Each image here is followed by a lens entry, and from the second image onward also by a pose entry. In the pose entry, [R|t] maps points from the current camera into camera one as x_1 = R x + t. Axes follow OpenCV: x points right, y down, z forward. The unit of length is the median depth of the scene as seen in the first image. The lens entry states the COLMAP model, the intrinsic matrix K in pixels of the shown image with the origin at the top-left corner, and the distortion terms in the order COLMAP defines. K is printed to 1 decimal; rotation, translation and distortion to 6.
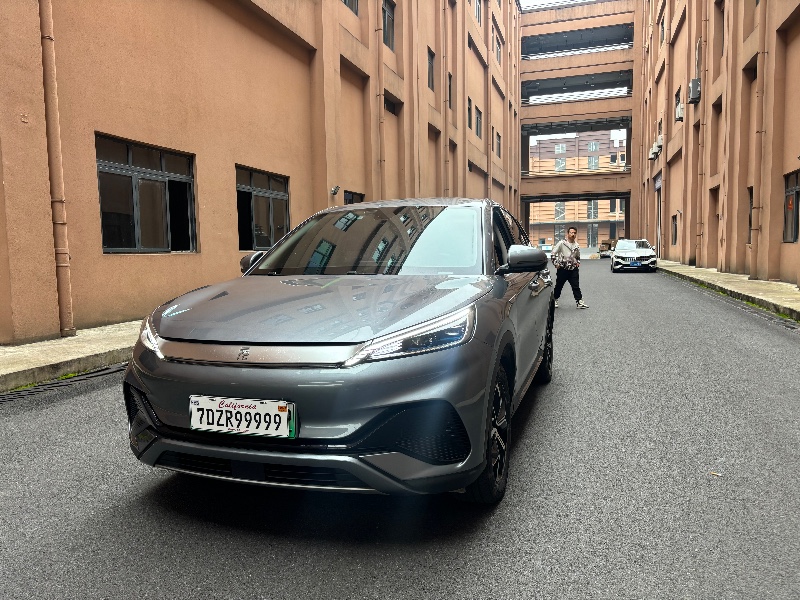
lens RADIAL K [[615.8, 0, 398.8], [0, 615.8, 299.5], [0, 0, 1]] dist [0.048043, -0.039428]
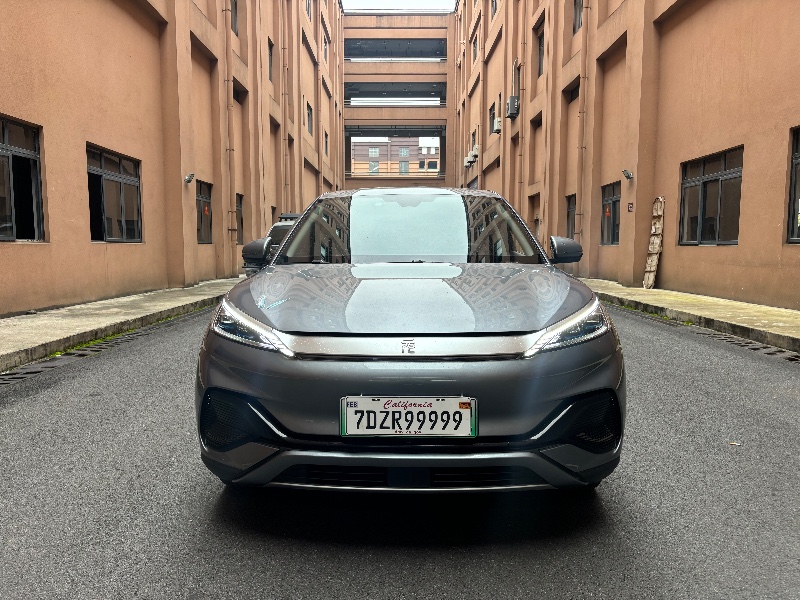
lens RADIAL K [[615.8, 0, 396.5], [0, 615.8, 298.2], [0, 0, 1]] dist [0.048043, -0.039428]
pose [[0.953962, -0.006827, 0.299850, -0.081313], [0.006883, 0.999976, 0.000870, 0.002671], [-0.299849, 0.001234, 0.953986, 0.024140]]
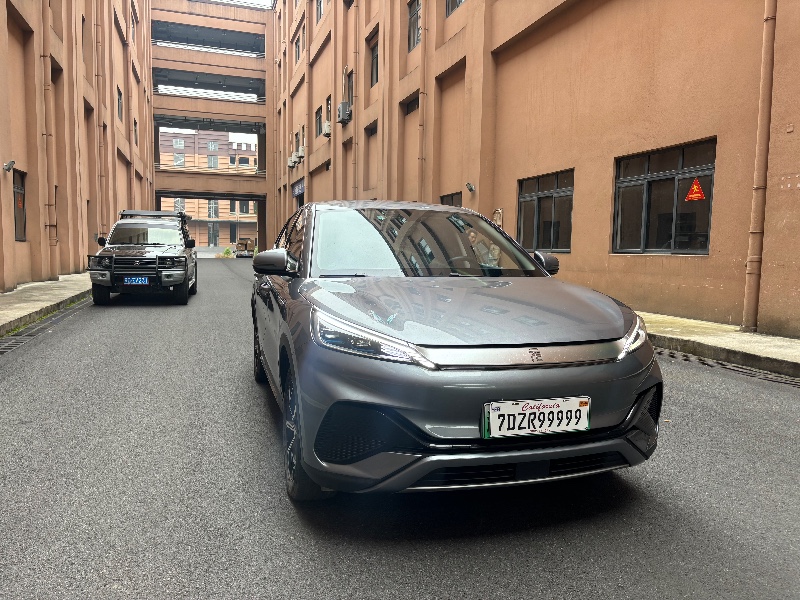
lens RADIAL K [[615.8, 0, 404.5], [0, 615.8, 298.0], [0, 0, 1]] dist [0.048043, -0.039428]
pose [[0.809244, -0.015160, 0.587277, -0.155382], [0.015813, 0.999867, 0.004022, -0.002047], [-0.587260, 0.006032, 0.809376, 0.046730]]
